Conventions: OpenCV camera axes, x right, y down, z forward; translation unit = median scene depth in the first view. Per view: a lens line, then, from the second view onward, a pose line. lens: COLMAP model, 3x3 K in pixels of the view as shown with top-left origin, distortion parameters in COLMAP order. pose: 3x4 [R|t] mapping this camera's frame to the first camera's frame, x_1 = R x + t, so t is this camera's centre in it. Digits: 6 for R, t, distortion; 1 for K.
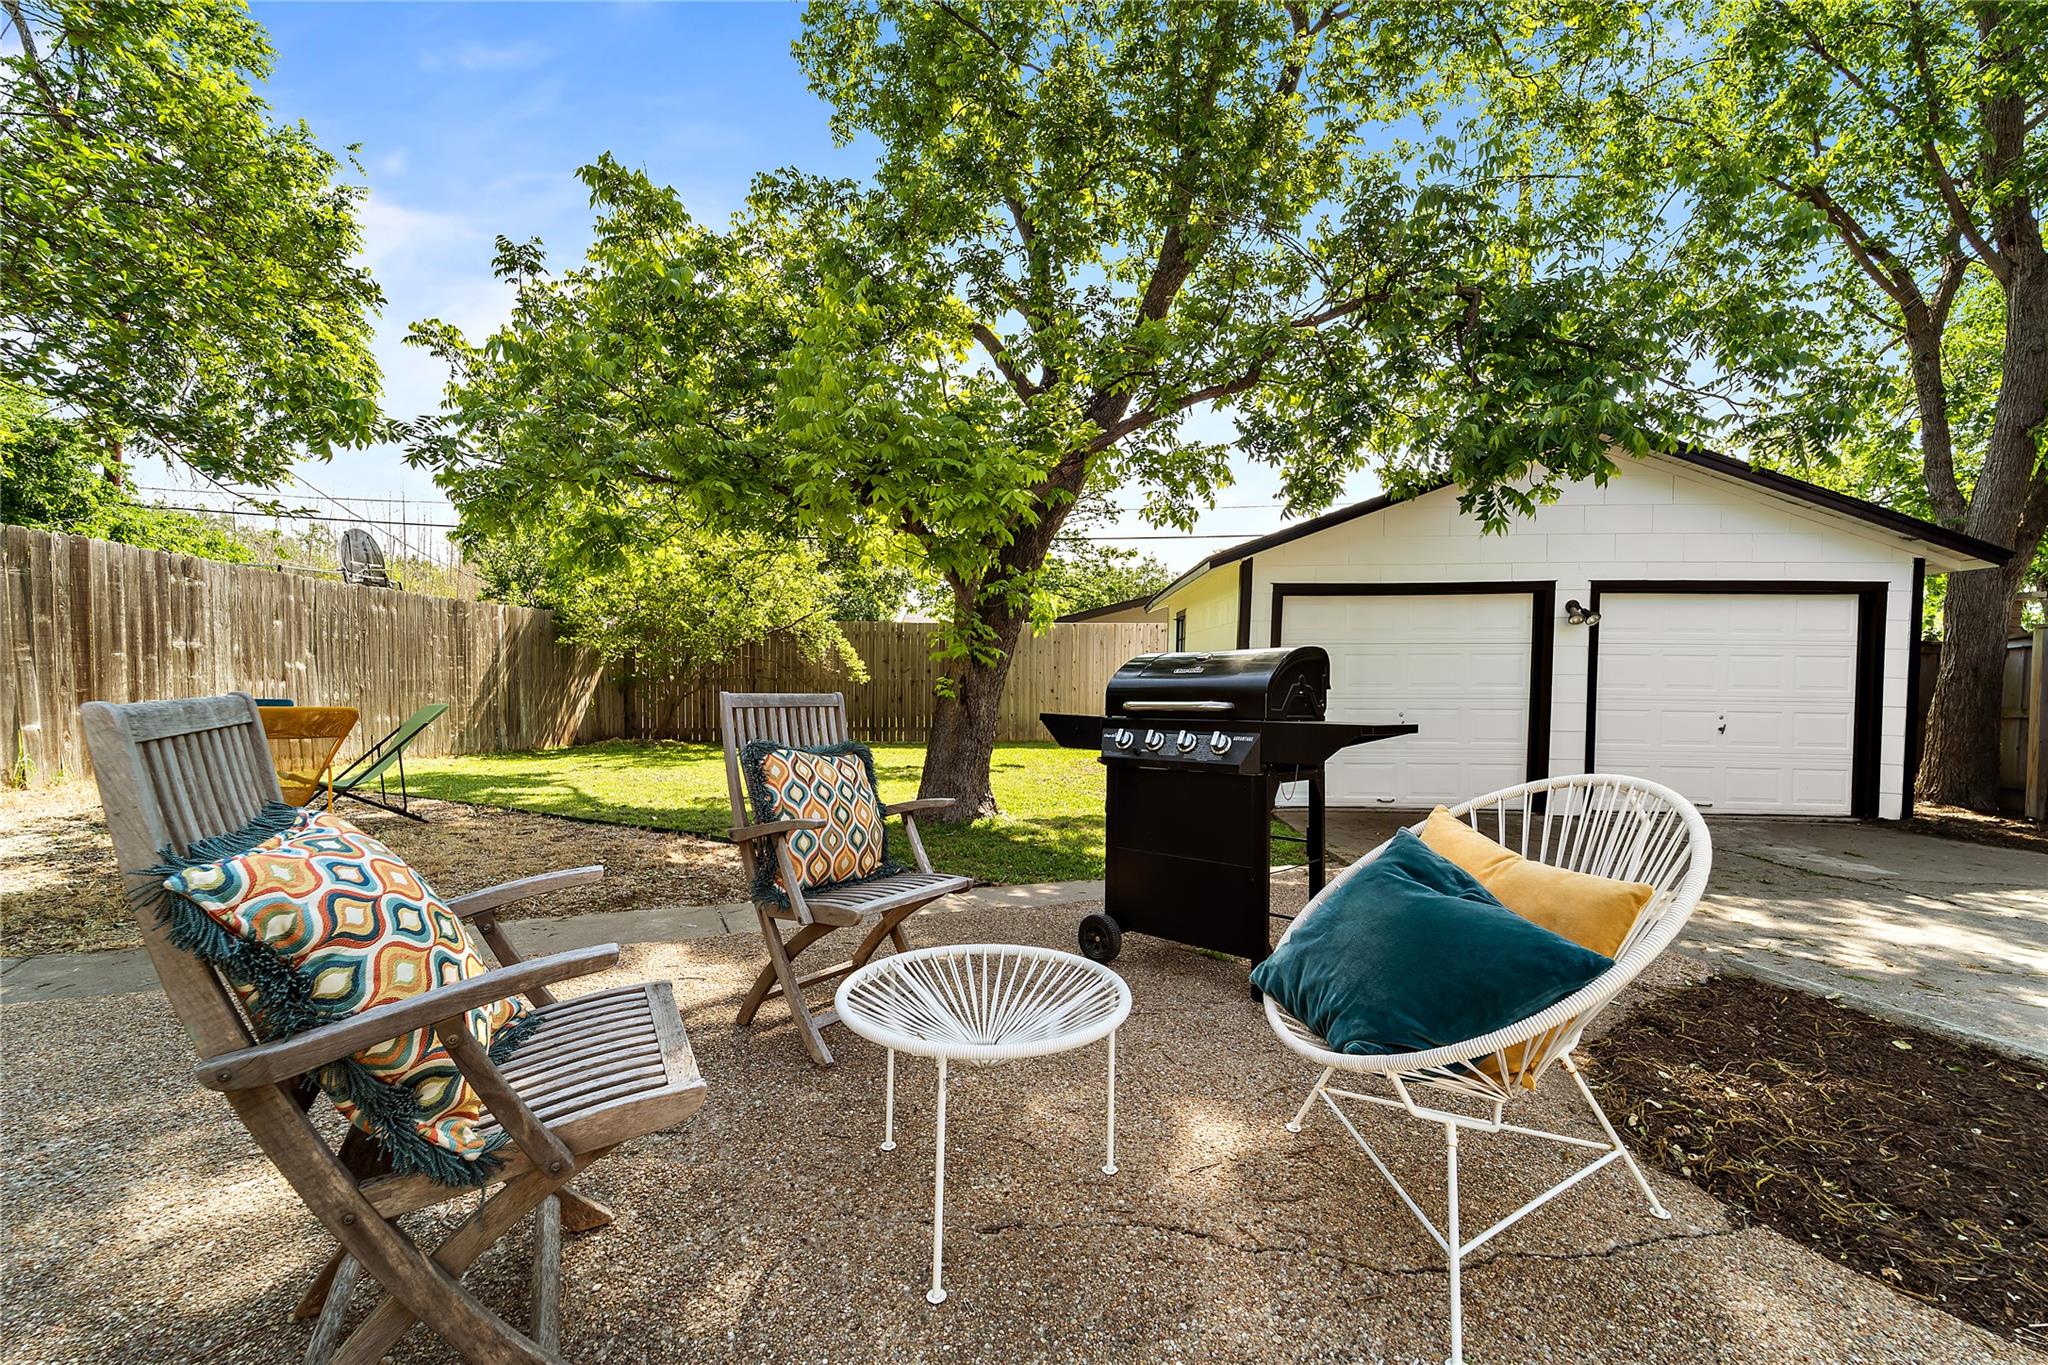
lens RADIAL K [[819.6, 0, 1021.9], [0, 819.6, 688.1], [0, 0, 1]] dist [0.003660, -0.002425]
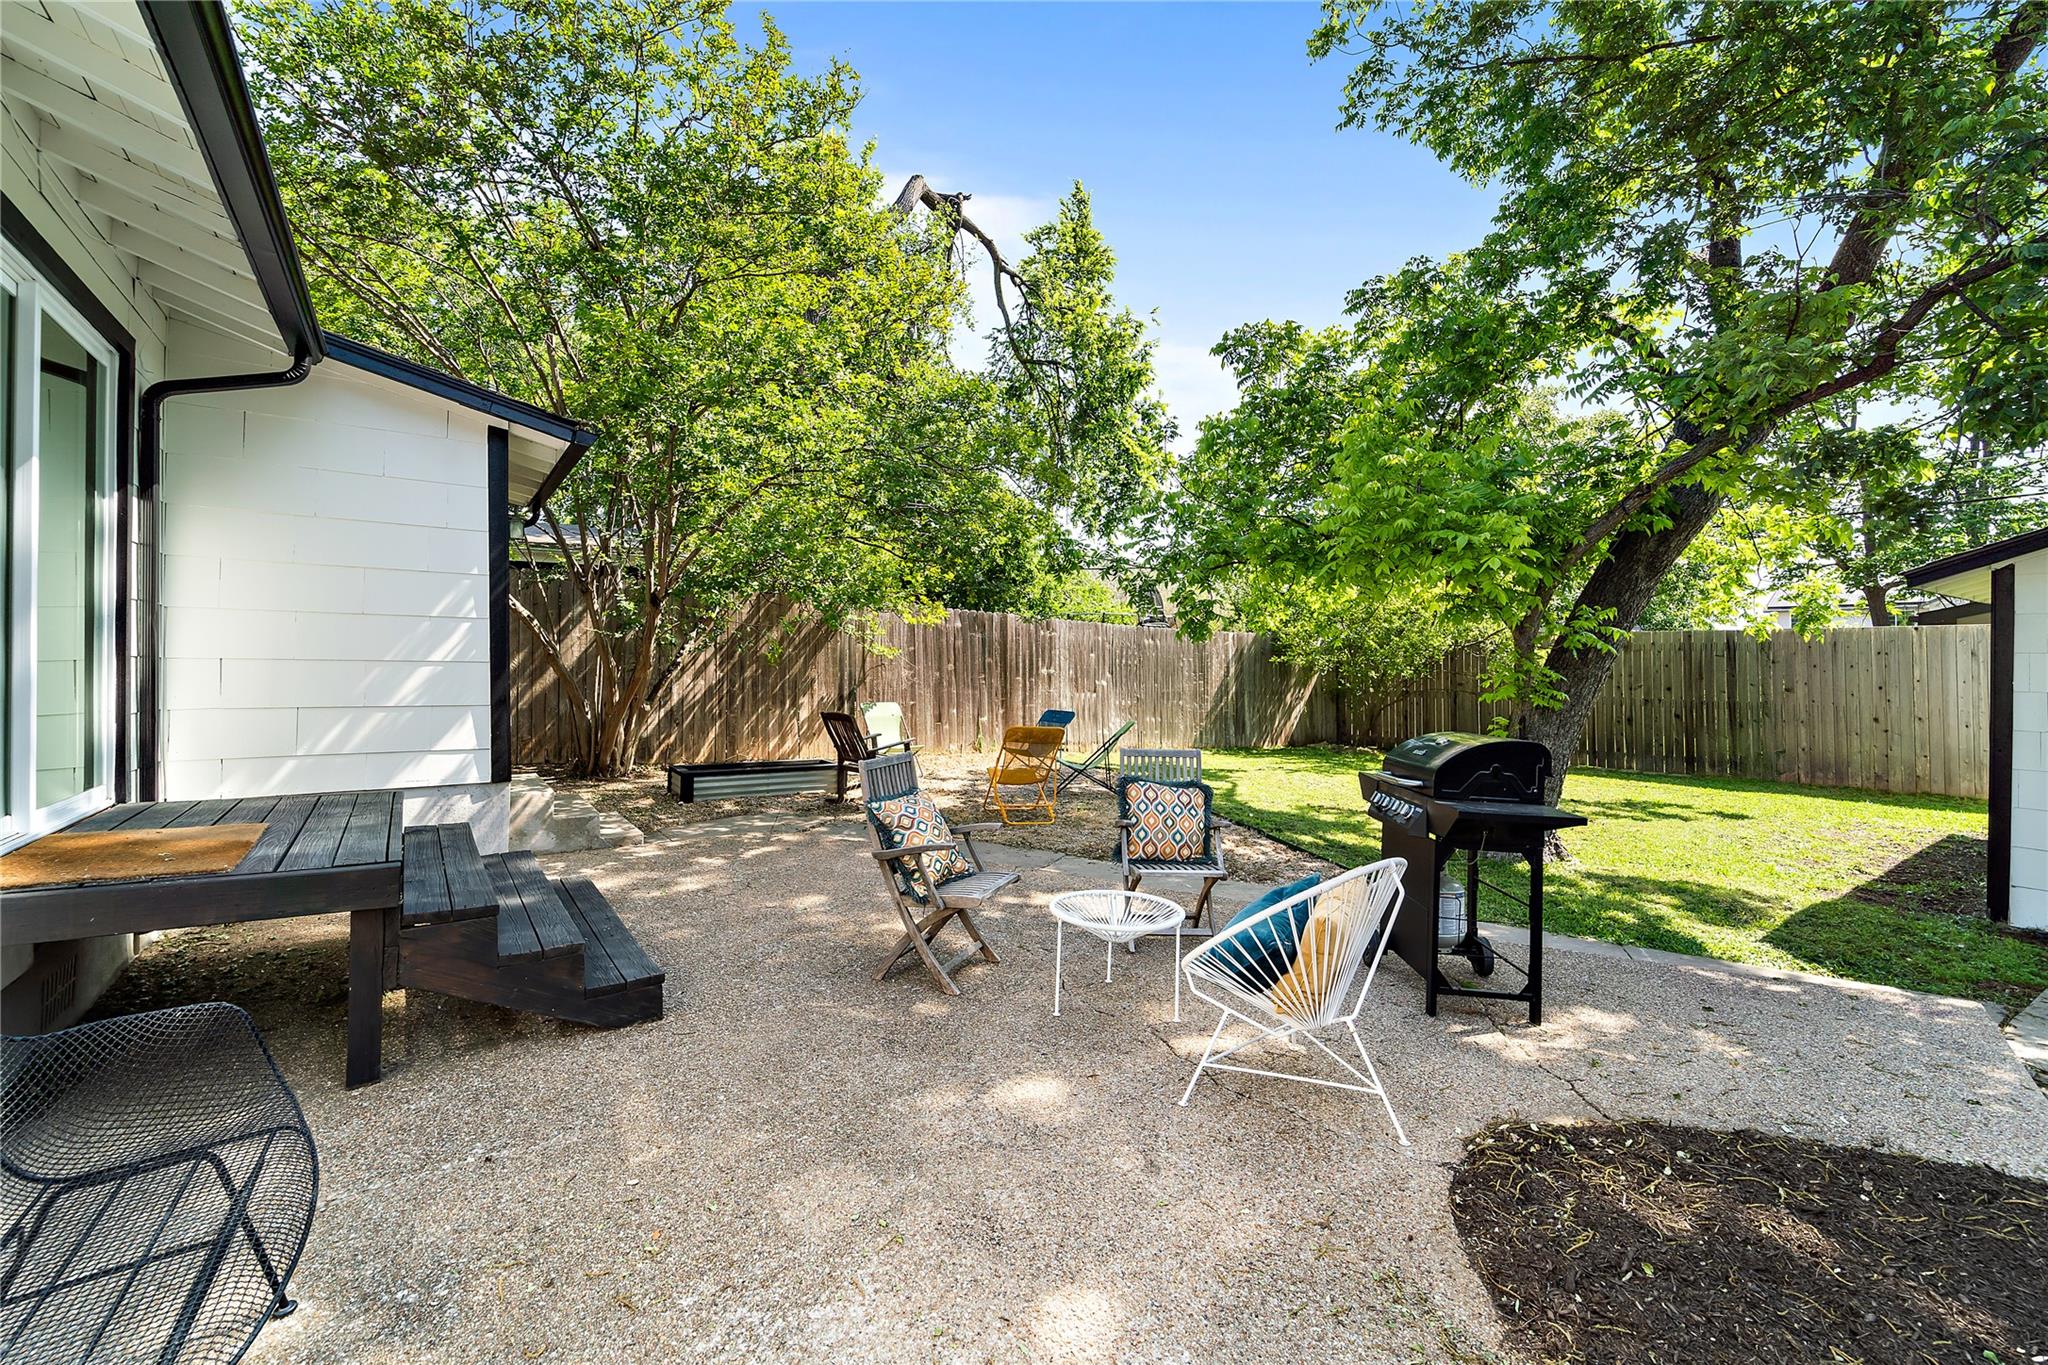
lens RADIAL K [[843.2, 0, 1022.5], [0, 843.2, 643.9], [0, 0, 1]] dist [-0.000155, -0.000040]
pose [[0.627397, -0.019239, -0.778462, 0.312978], [-0.016847, 0.999125, -0.038270, -0.048193], [0.778517, 0.037125, 0.626524, -0.123588]]
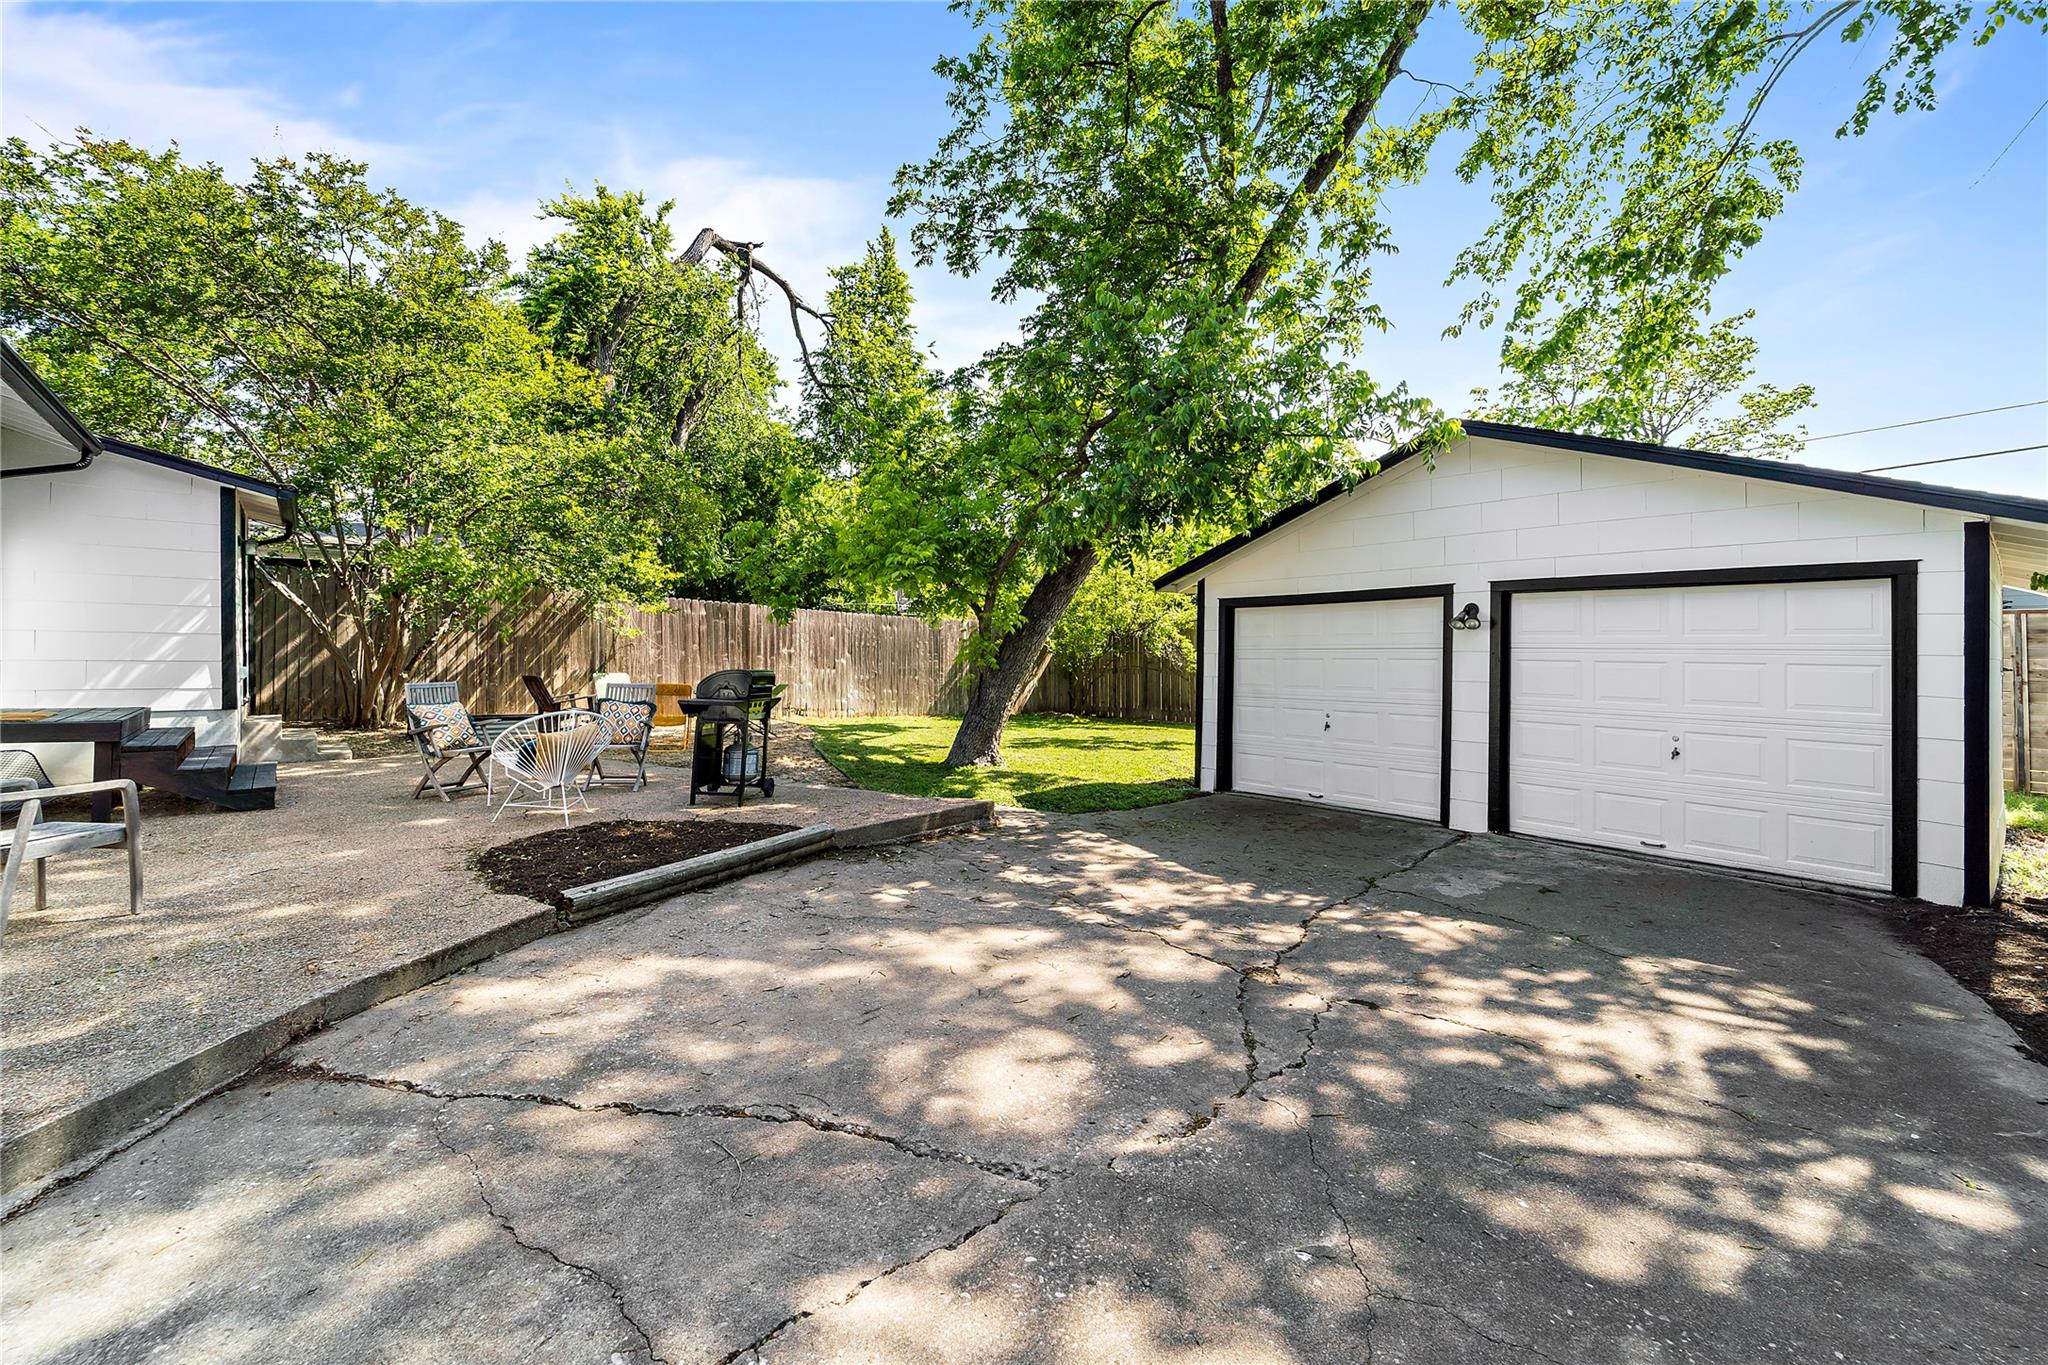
lens RADIAL K [[846.9, 0, 1028.0], [0, 846.9, 633.0], [0, 0, 1]] dist [0.000534, -0.000195]
pose [[0.696684, -0.018172, -0.717148, 1.025549], [-0.015468, 0.999066, -0.040343, -0.025619], [0.717211, 0.039199, 0.695753, -0.045855]]
